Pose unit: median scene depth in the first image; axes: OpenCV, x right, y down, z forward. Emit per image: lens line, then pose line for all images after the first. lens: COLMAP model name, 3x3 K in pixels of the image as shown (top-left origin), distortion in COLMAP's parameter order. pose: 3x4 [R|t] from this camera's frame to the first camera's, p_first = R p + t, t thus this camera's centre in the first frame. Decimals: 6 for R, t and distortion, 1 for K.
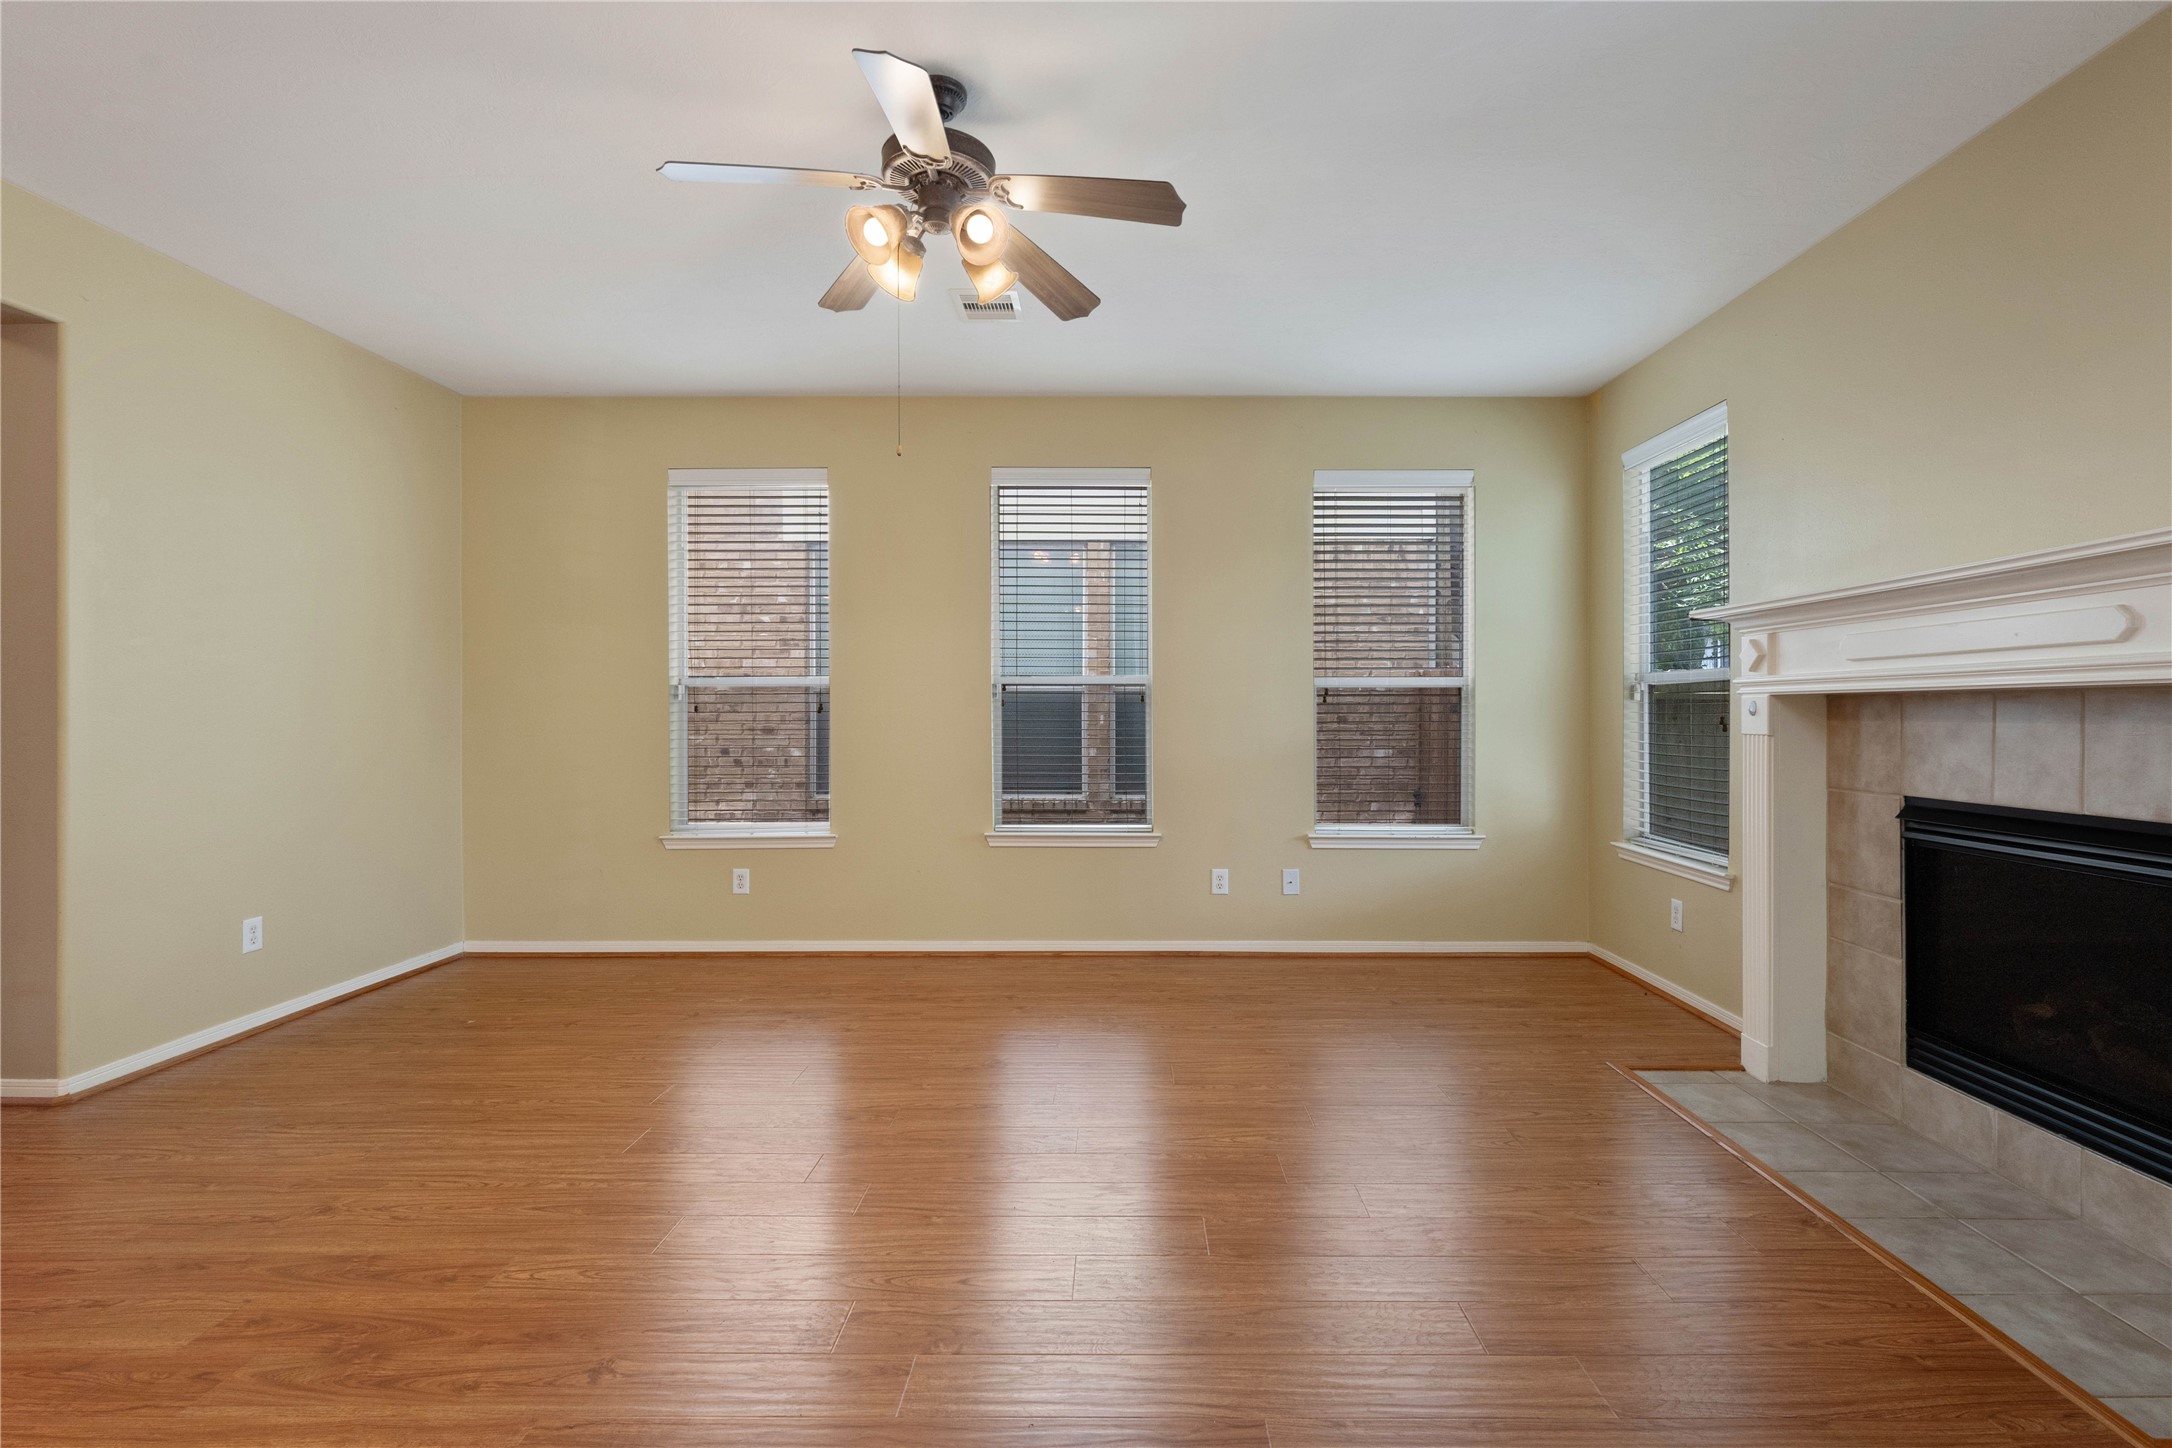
lens RADIAL K [[954.1, 0, 1101.0], [0, 954.1, 710.4], [0, 0, 1]] dist [-0.001031, -0.000193]
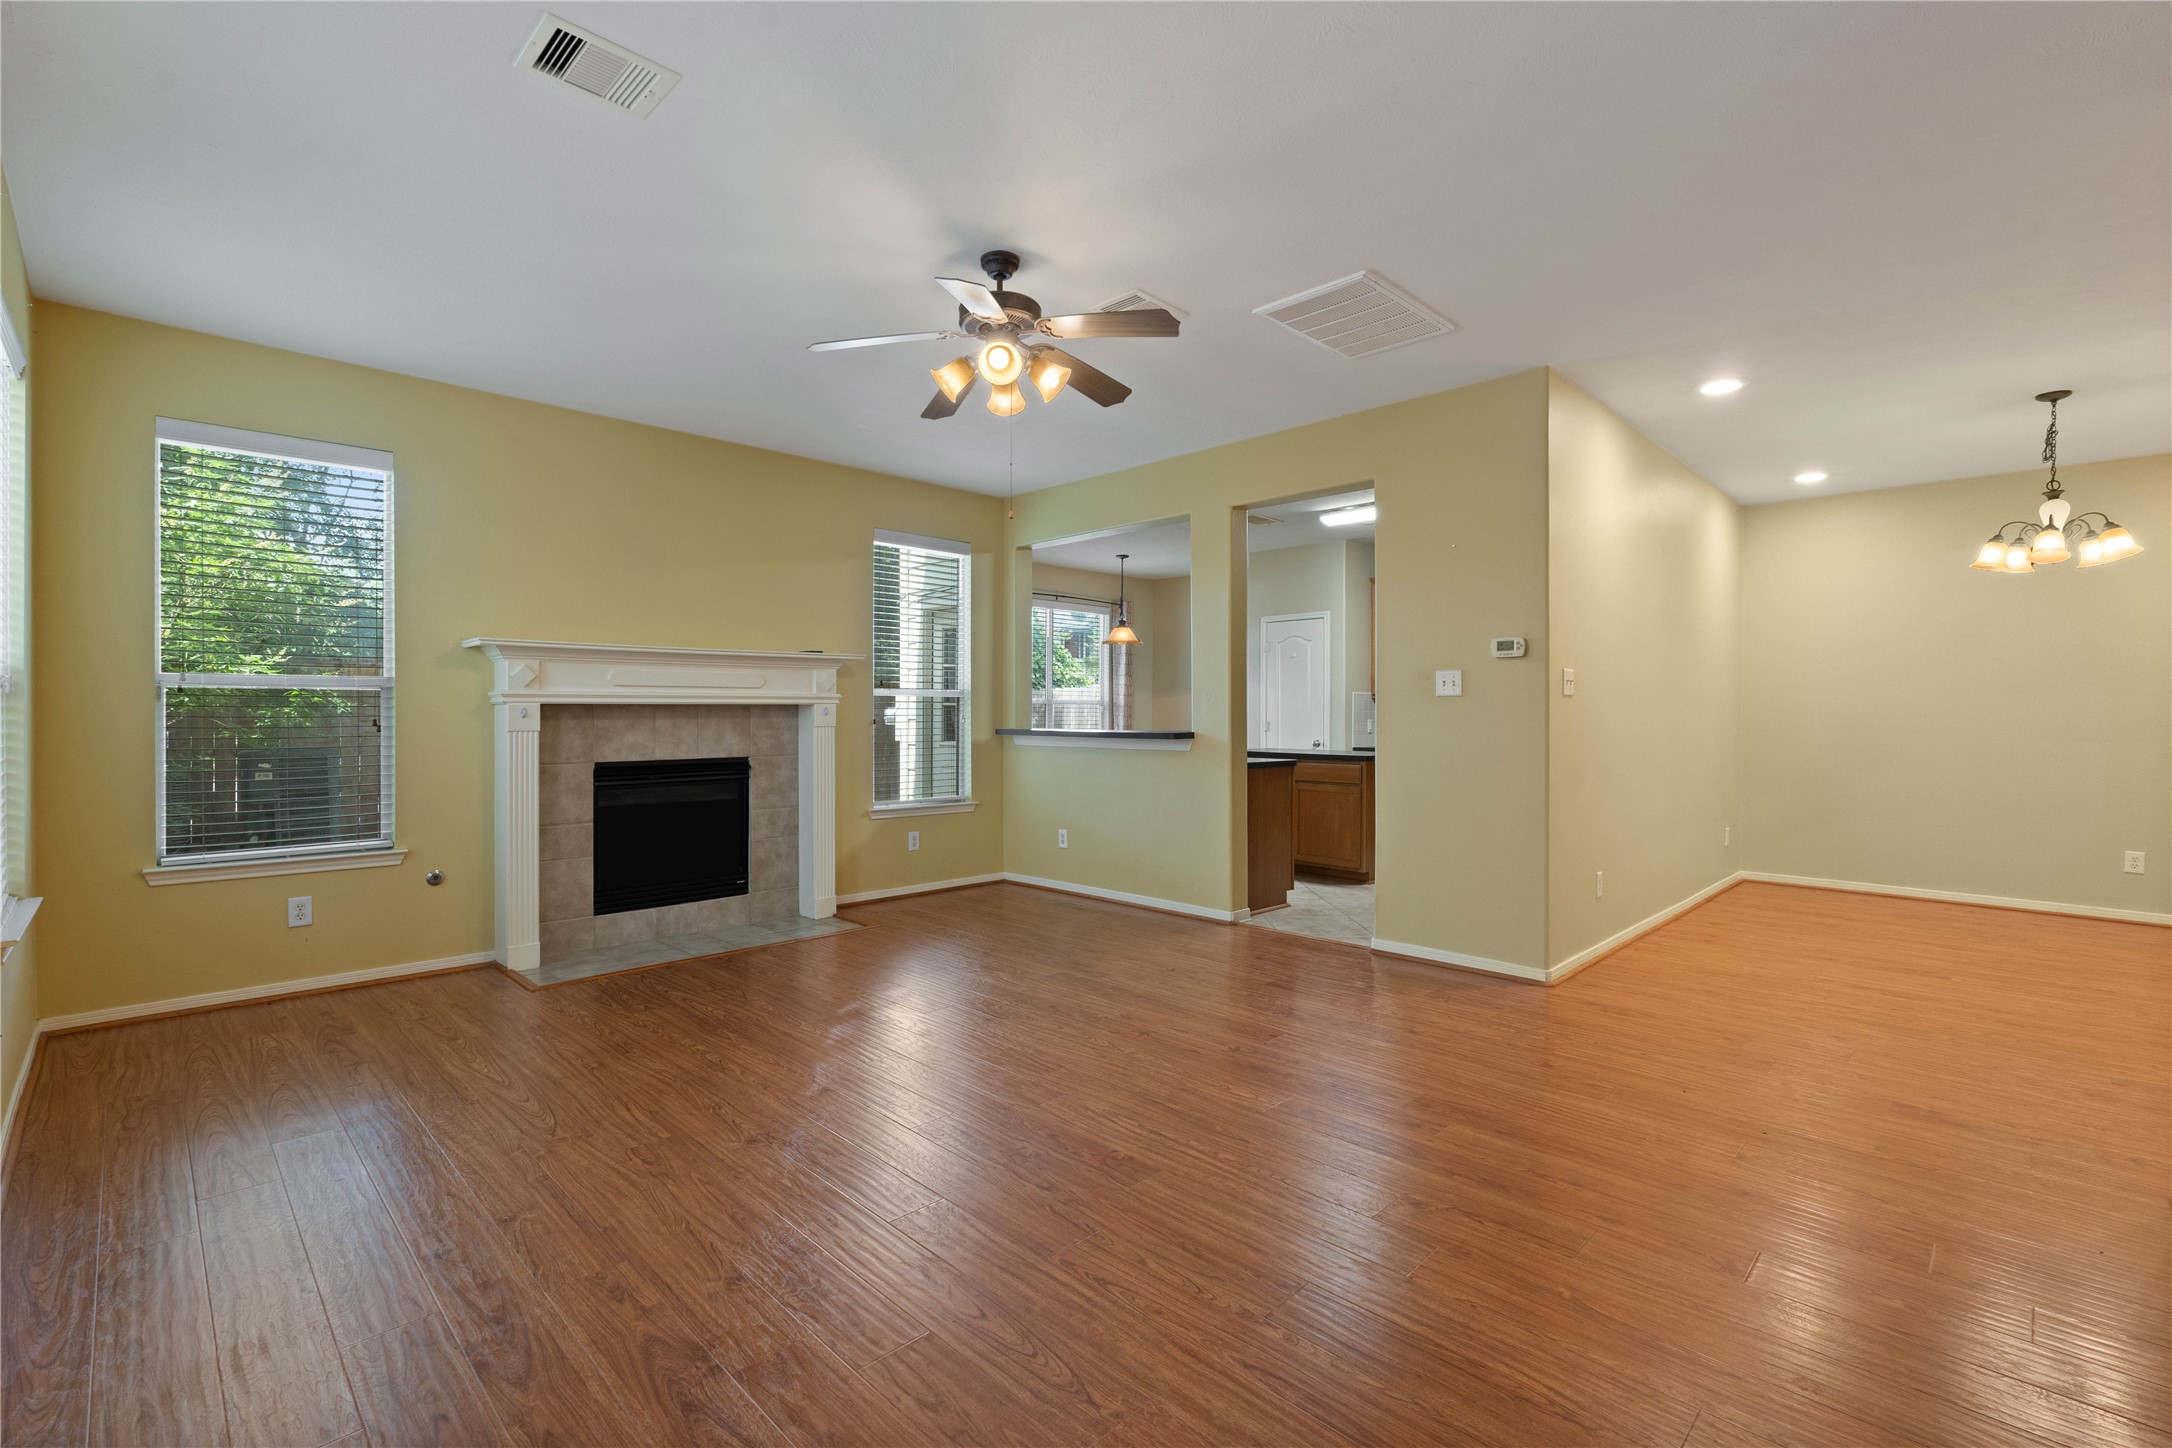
lens RADIAL K [[954.1, 0, 1101.0], [0, 954.1, 710.4], [0, 0, 1]] dist [-0.001031, -0.000193]
pose [[-0.722173, 0.001751, 0.691711, -0.812970], [-0.000026, 0.999997, -0.002558, -0.001730], [-0.691713, -0.001865, -0.722170, 1.257368]]
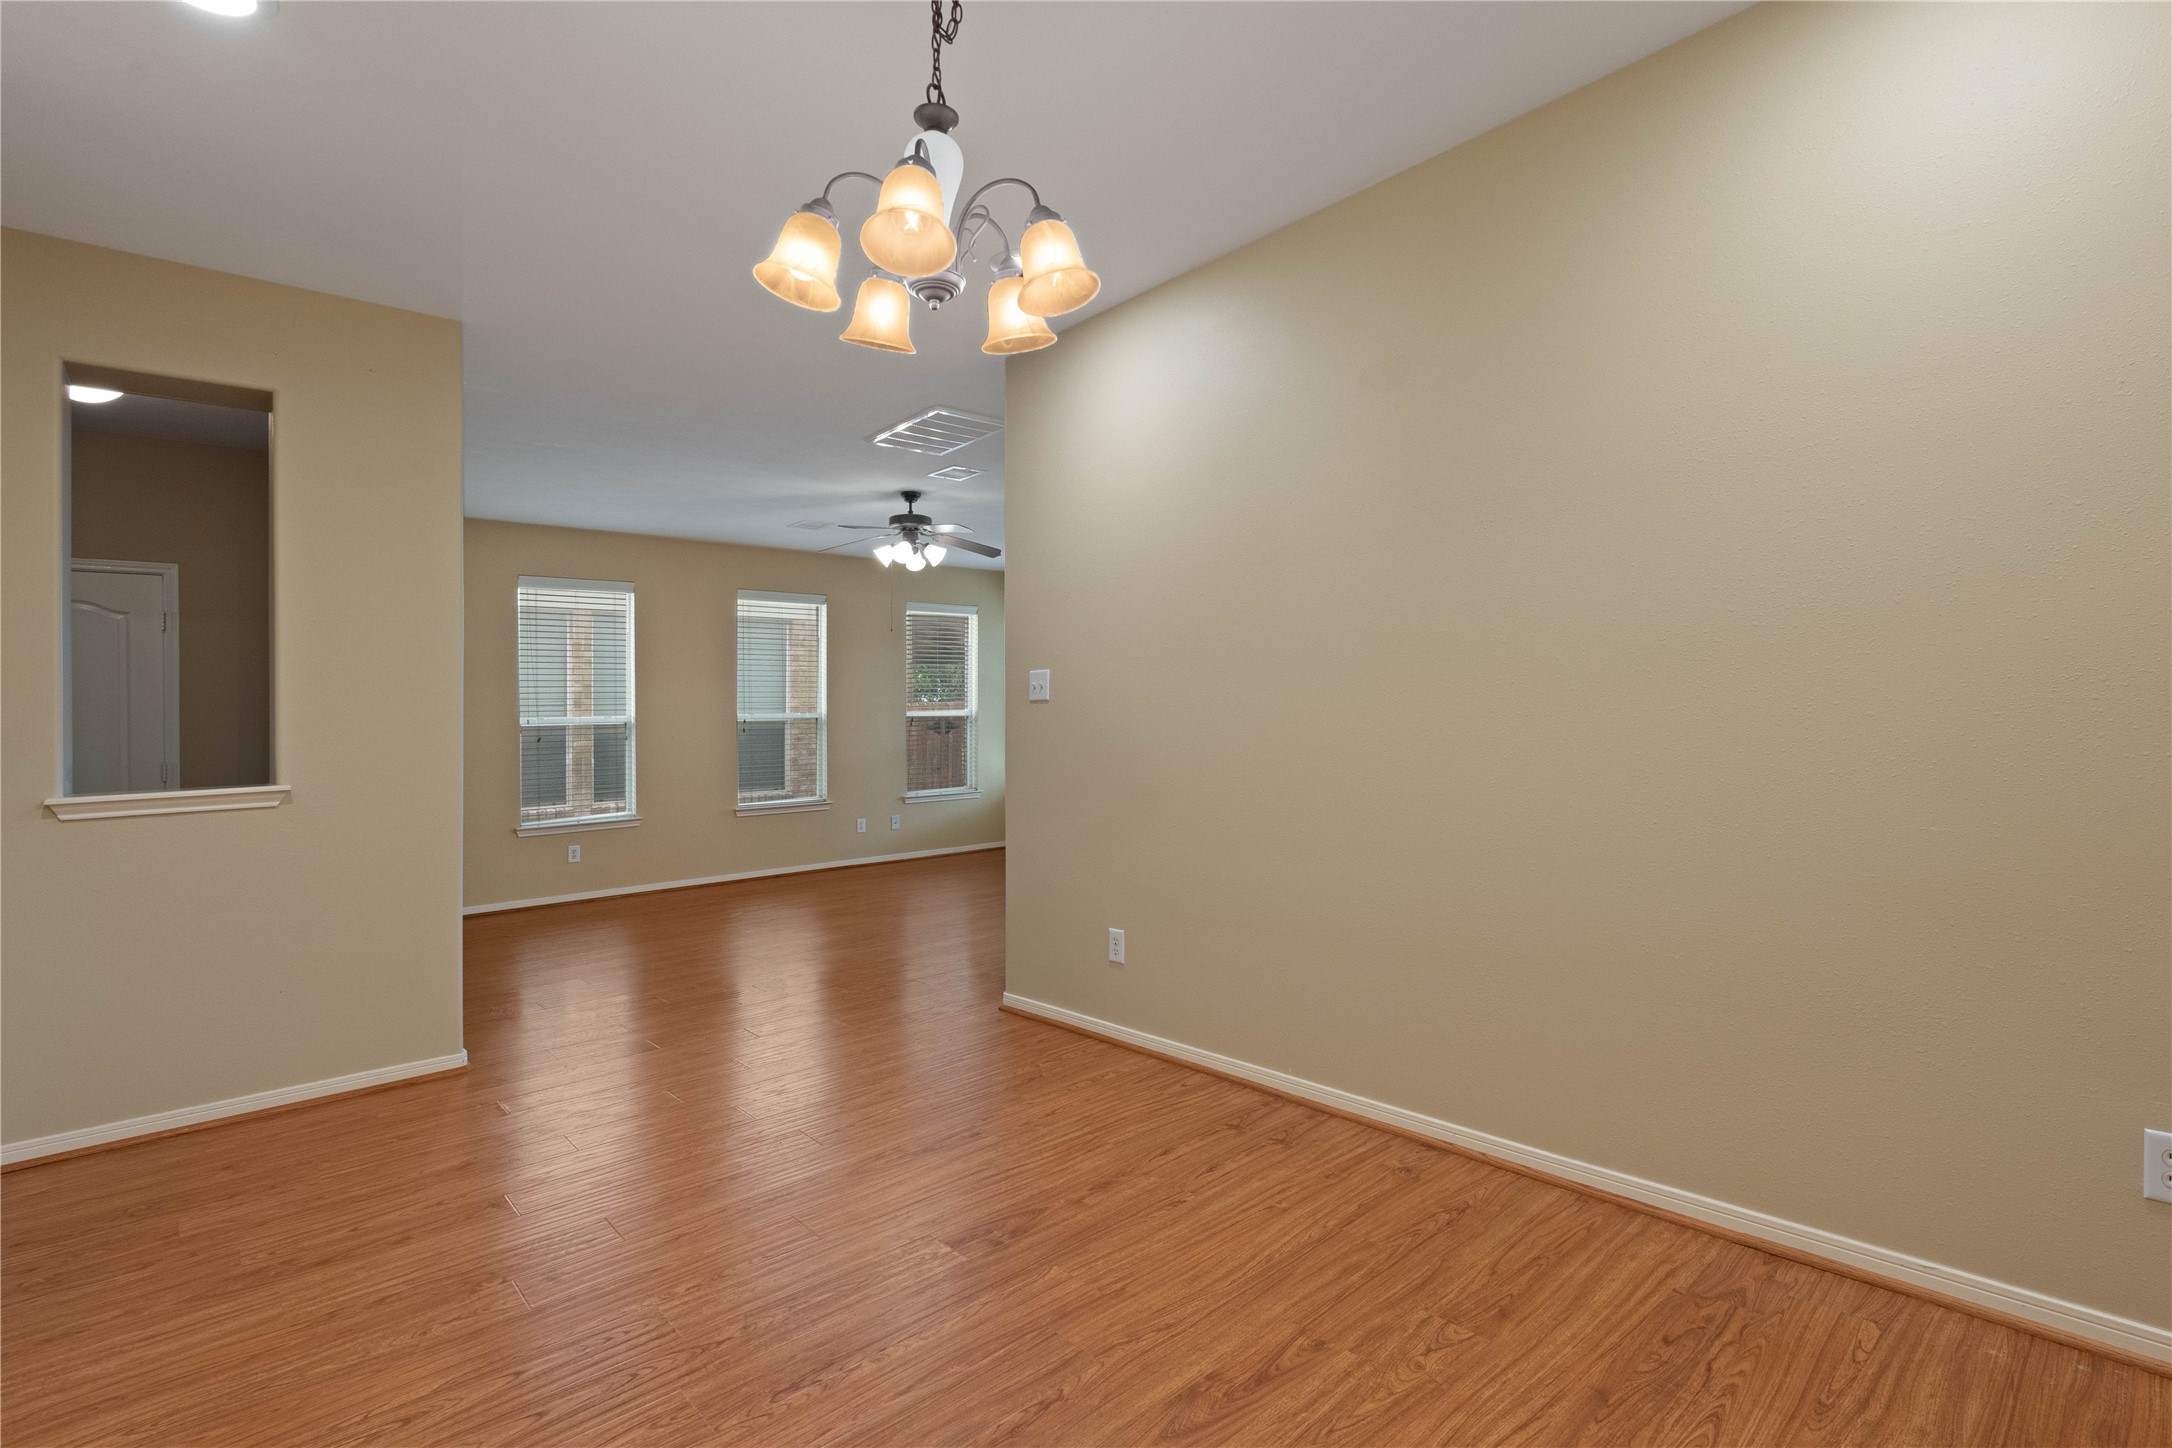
lens RADIAL K [[1005.9, 0, 1086.0], [0, 1005.9, 724.0], [0, 0, 1]] dist [-0.000464, -0.000057]
pose [[0.734685, -0.018699, 0.678151, -1.122825], [0.034819, 0.999342, -0.010166, 0.027740], [-0.677515, 0.031081, 0.734852, -0.915616]]
